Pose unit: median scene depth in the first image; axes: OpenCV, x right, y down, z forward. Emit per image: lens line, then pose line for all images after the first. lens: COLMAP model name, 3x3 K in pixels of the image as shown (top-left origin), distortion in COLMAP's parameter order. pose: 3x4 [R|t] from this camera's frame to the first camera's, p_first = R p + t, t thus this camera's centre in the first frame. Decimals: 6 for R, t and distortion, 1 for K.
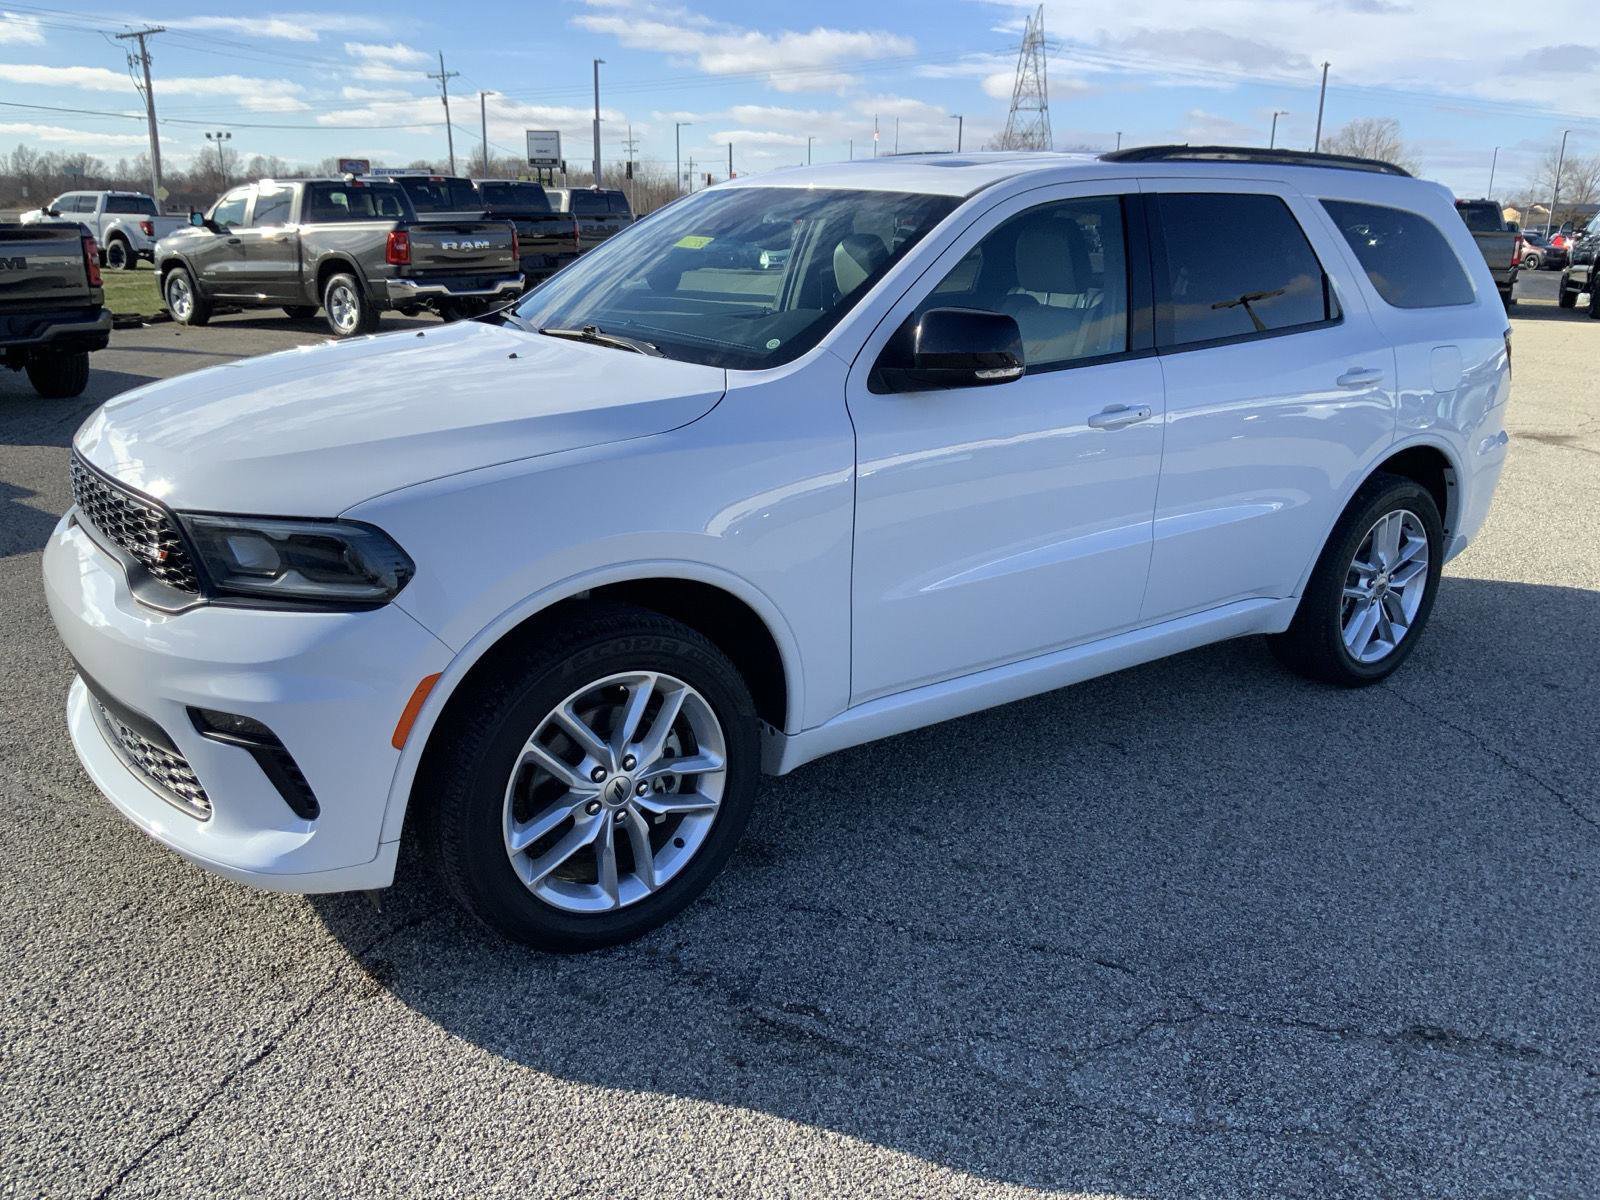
lens RADIAL K [[1332.4, 0, 786.7], [0, 1332.4, 594.1], [0, 0, 1]] dist [0.019945, -0.035324]
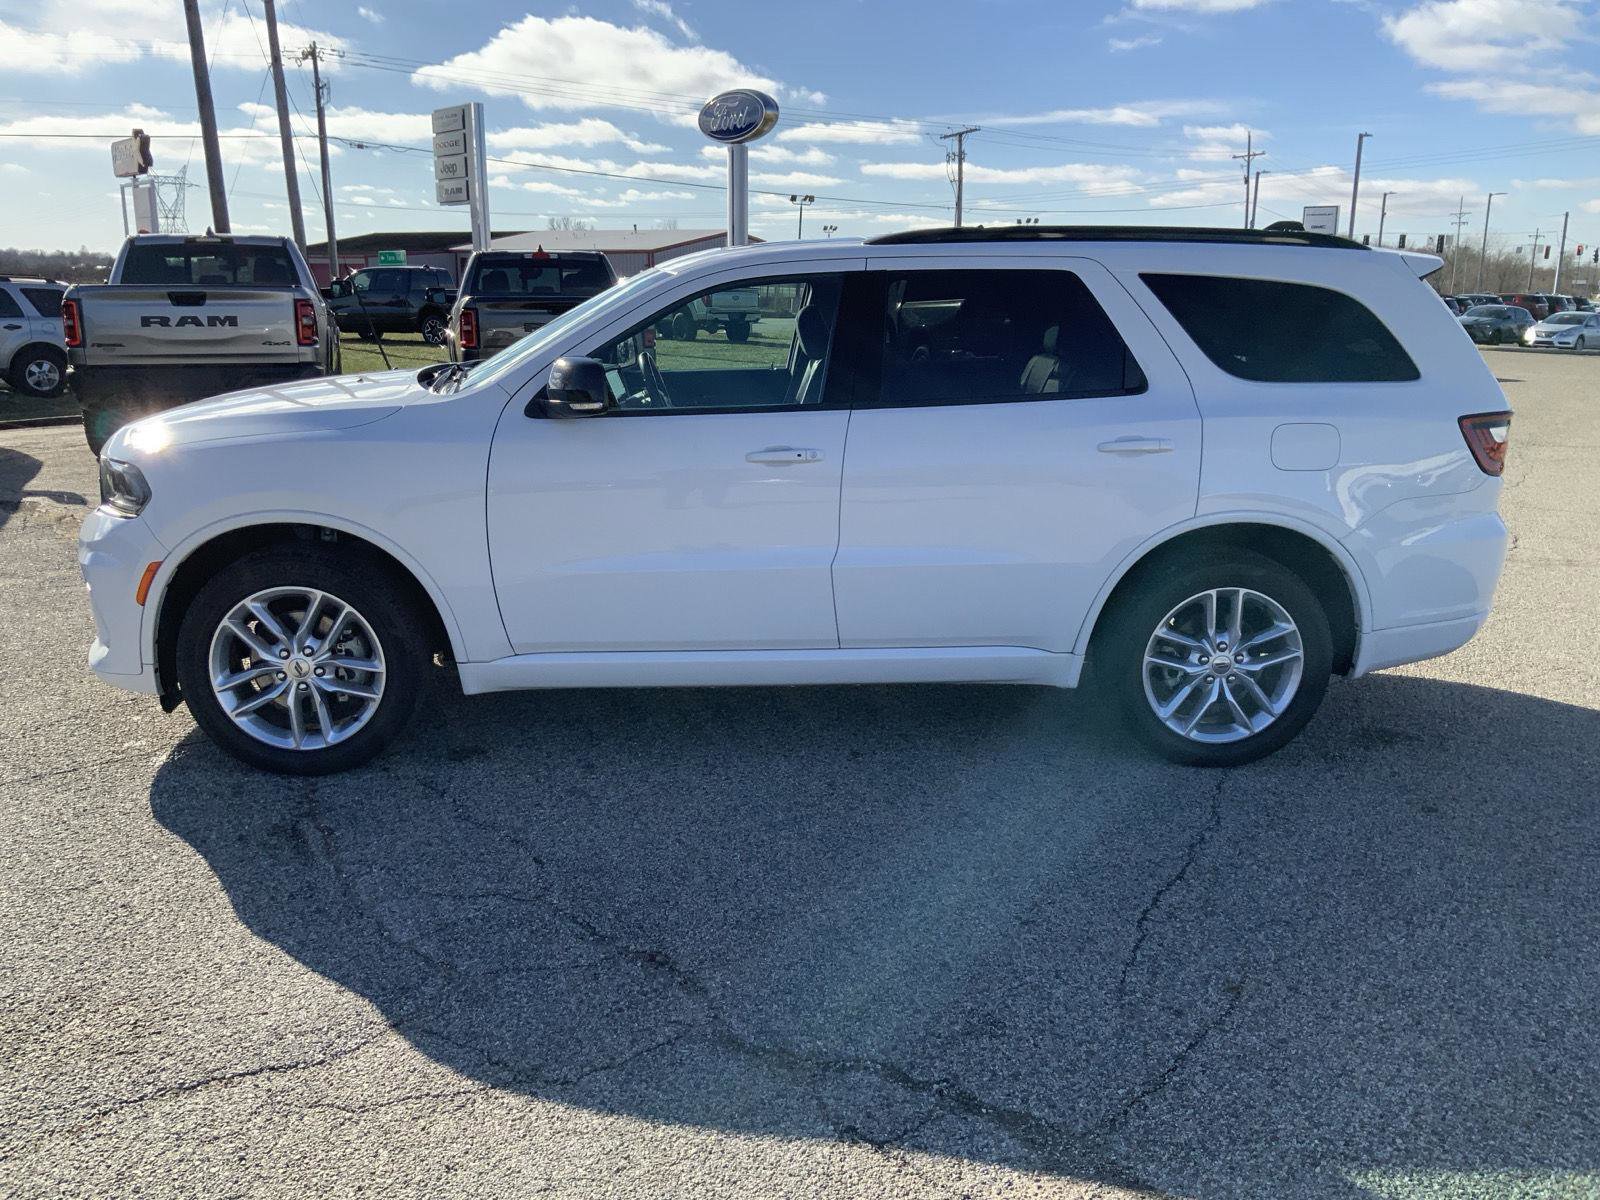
lens RADIAL K [[1332.4, 0, 798.2], [0, 1332.4, 604.0], [0, 0, 1]] dist [0.019945, -0.035324]
pose [[0.843495, 0.123599, -0.522723, 1.056348], [-0.148190, 0.988945, -0.005290, 0.001413], [0.516291, 0.081925, 0.852486, 0.010021]]
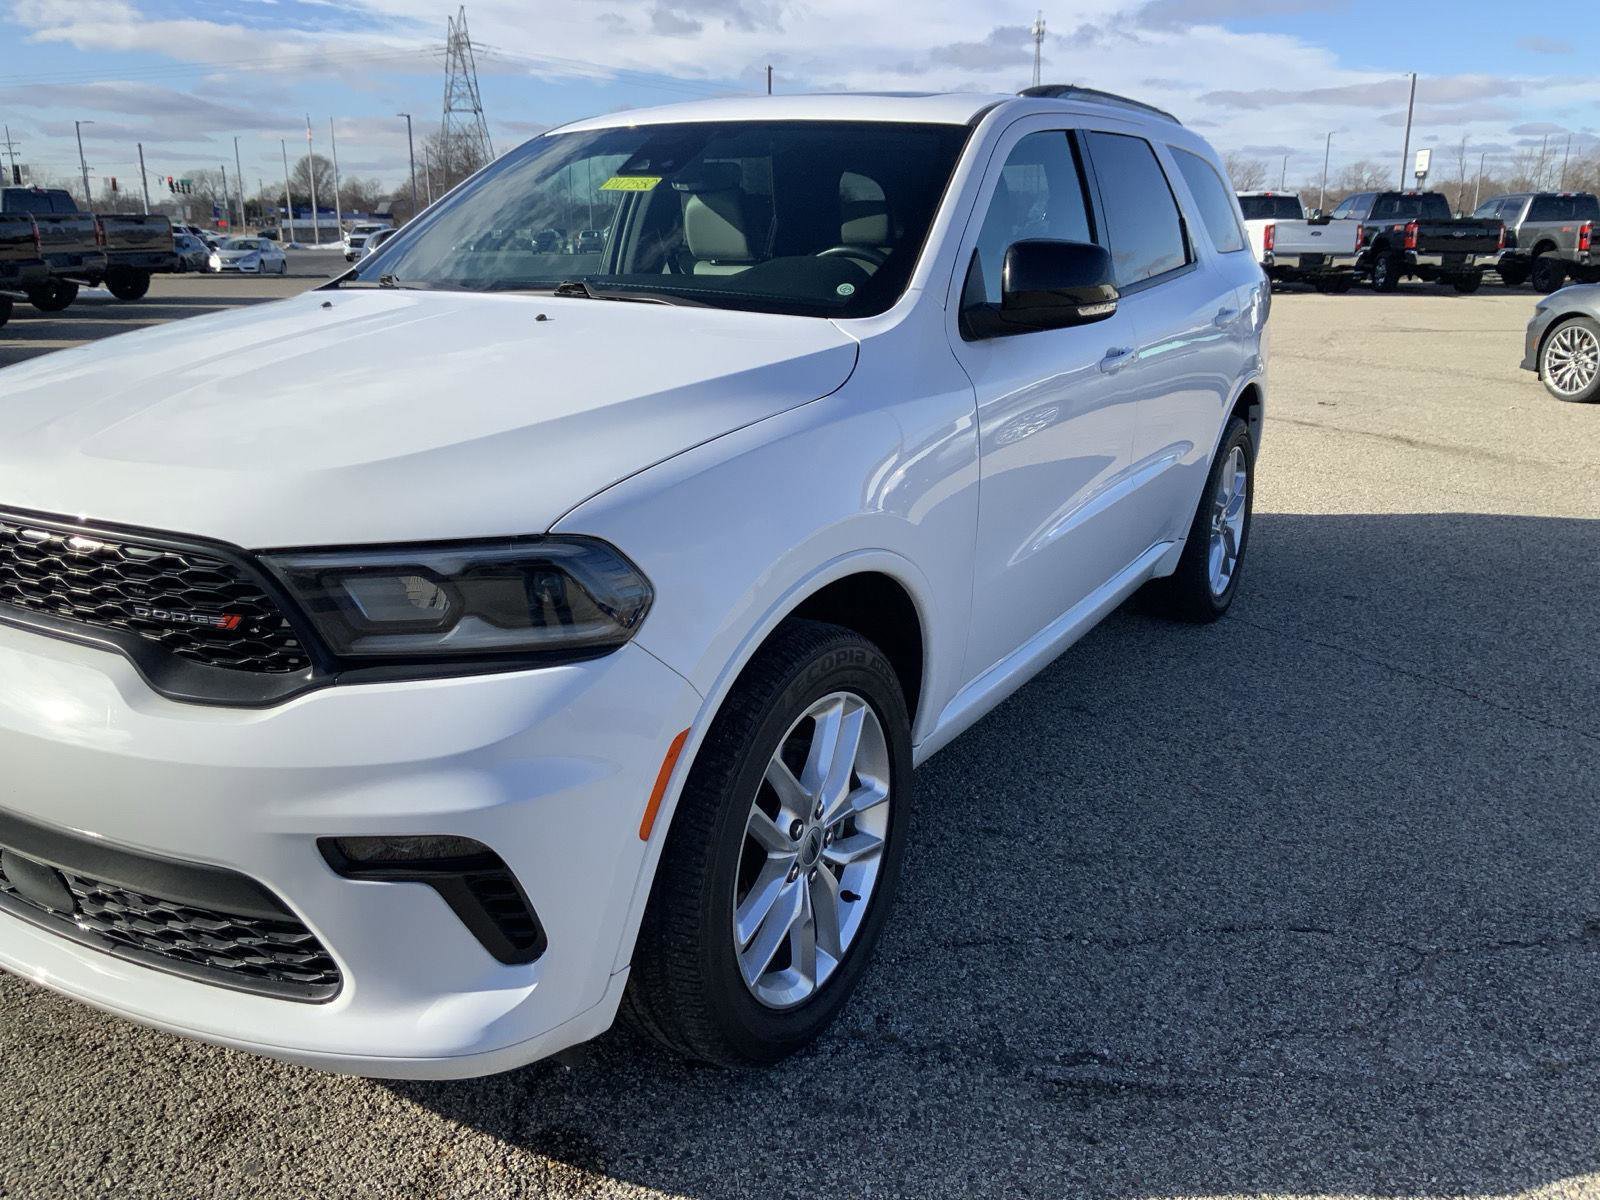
lens RADIAL K [[1332.4, 0, 788.2], [0, 1332.4, 598.2], [0, 0, 1]] dist [0.019945, -0.035324]
pose [[0.921517, -0.122136, 0.368632, -0.394707], [0.122040, 0.992243, 0.023674, -0.019574], [-0.368664, 0.023172, 0.929274, 0.245816]]
